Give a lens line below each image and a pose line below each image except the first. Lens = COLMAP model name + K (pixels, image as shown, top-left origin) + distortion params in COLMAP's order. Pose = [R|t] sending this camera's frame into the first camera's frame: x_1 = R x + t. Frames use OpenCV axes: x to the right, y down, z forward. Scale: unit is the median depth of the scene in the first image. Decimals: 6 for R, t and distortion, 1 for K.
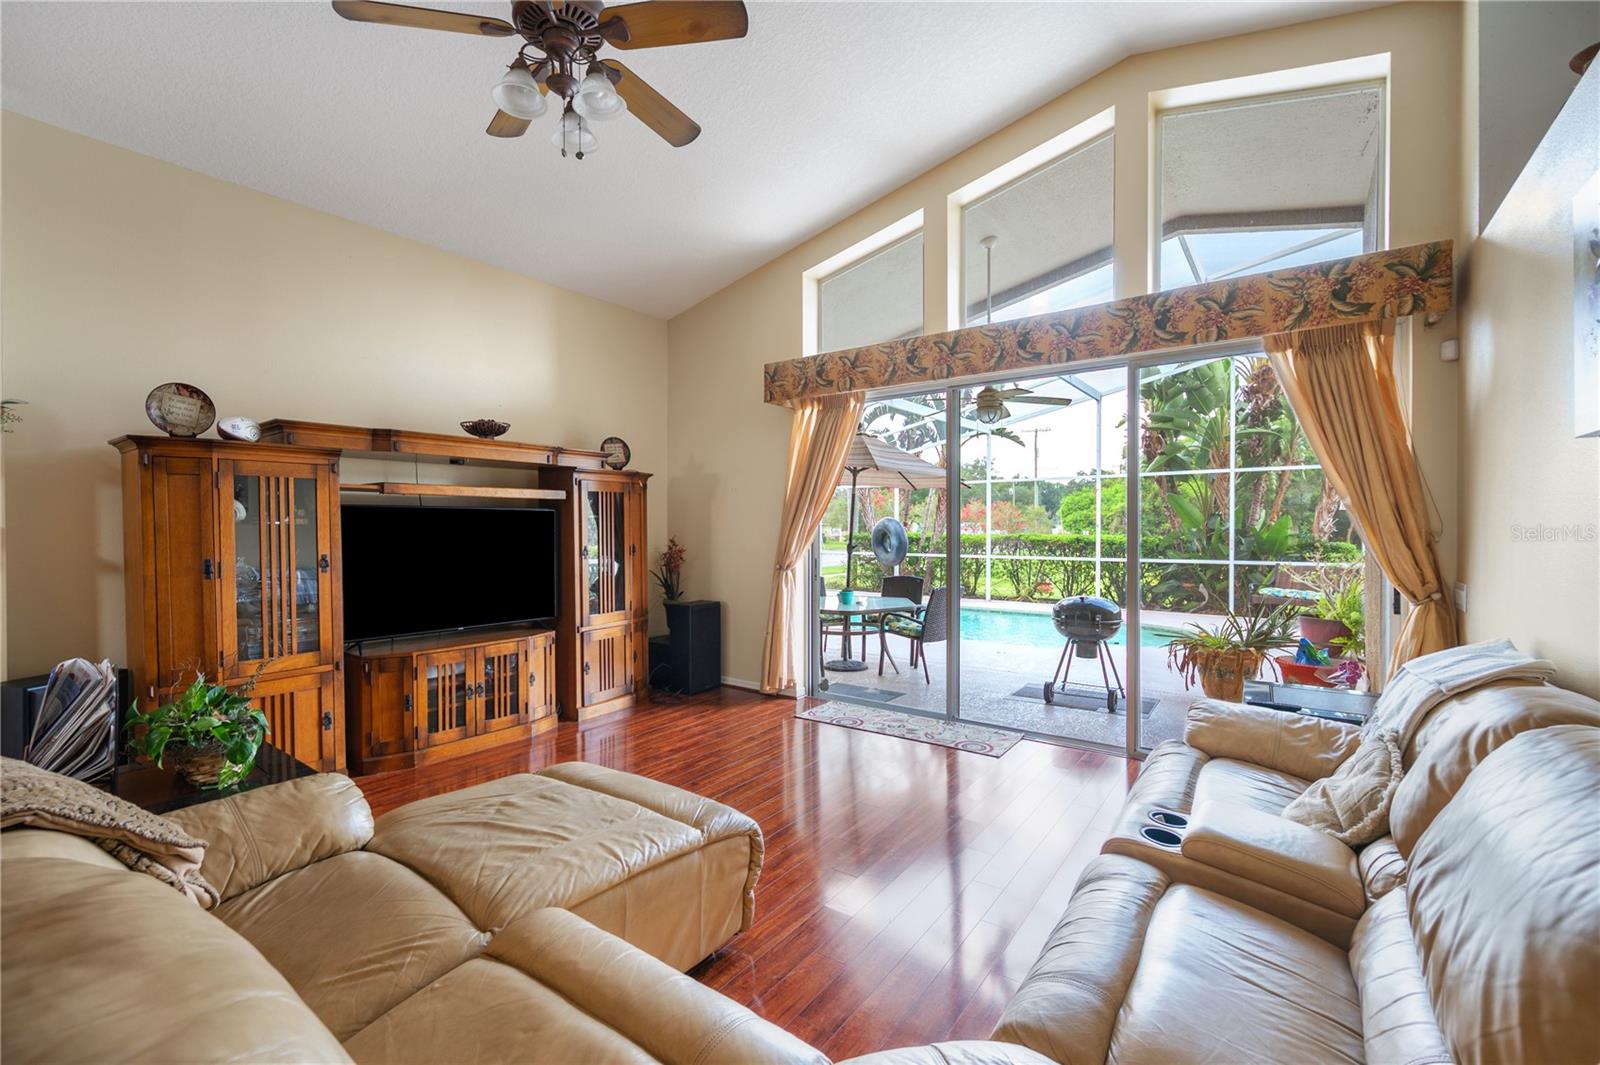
lens RADIAL K [[680.1, 0, 801.3], [0, 680.1, 532.5], [0, 0, 1]] dist [0.000968, 0.000047]
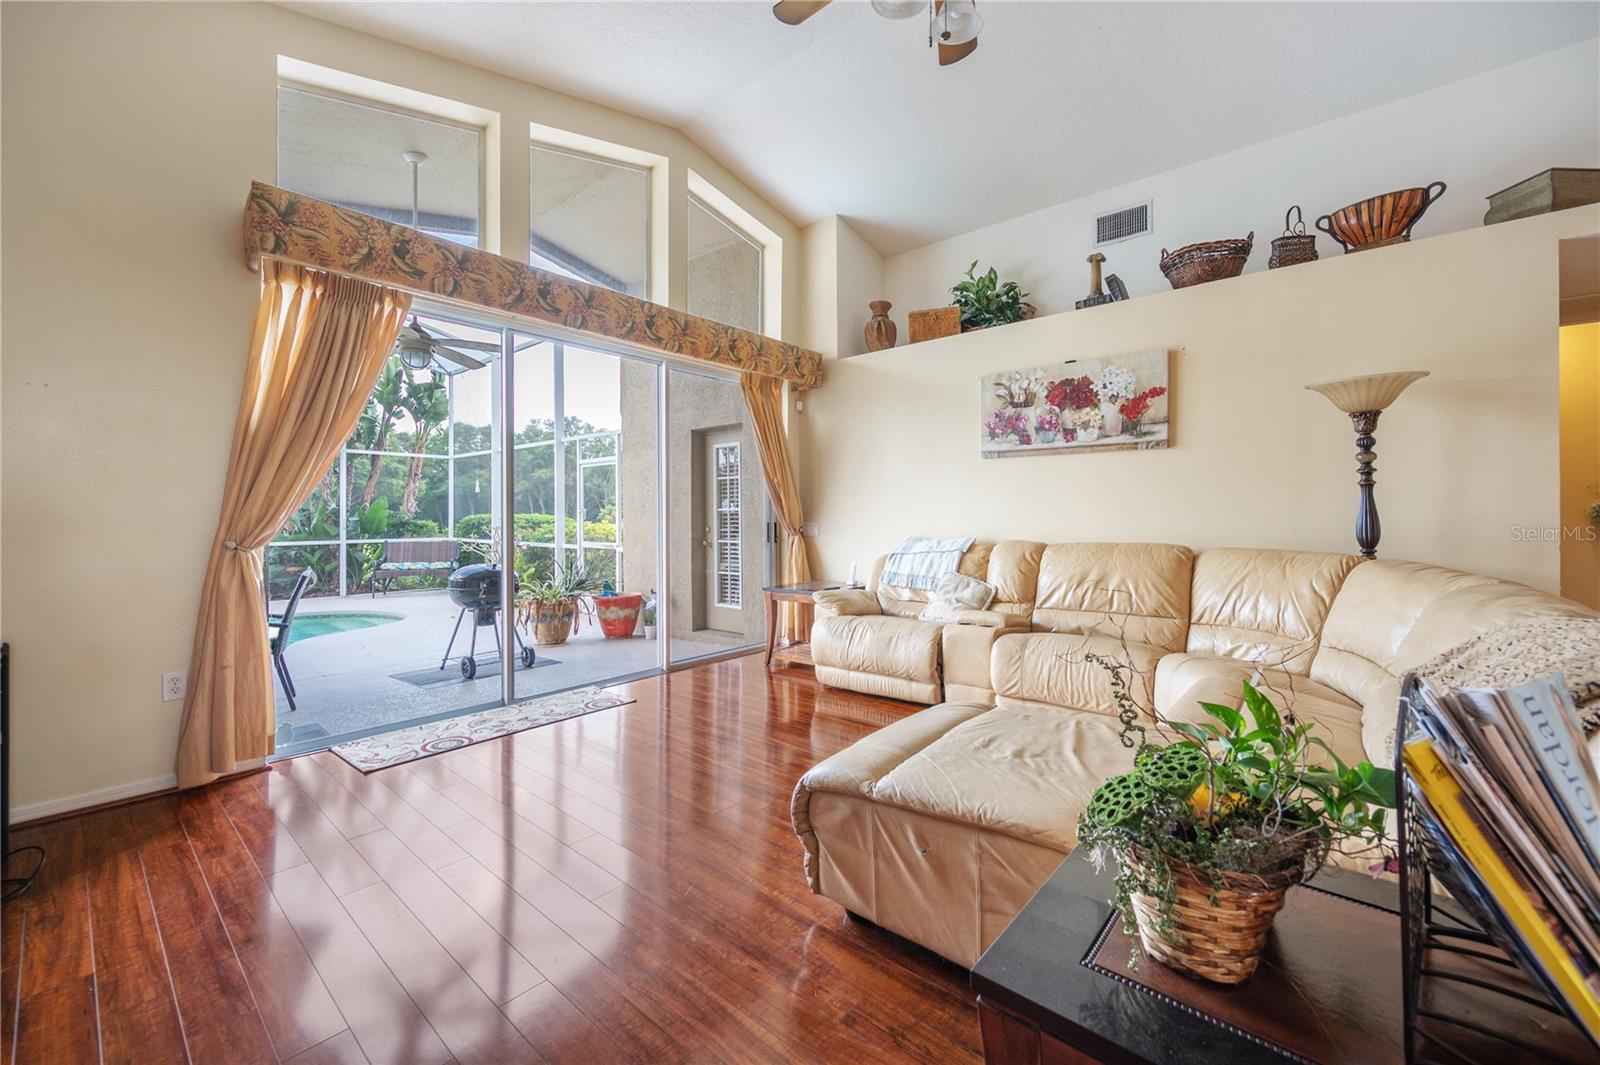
lens RADIAL K [[639.6, 0, 809.6], [0, 639.6, 518.9], [0, 0, 1]] dist [0.000752, 0.000331]
pose [[0.075275, -0.003303, 0.997157, -0.569838], [0.013969, 0.999900, 0.002258, 0.036803], [-0.997065, 0.013759, 0.075314, 0.529735]]
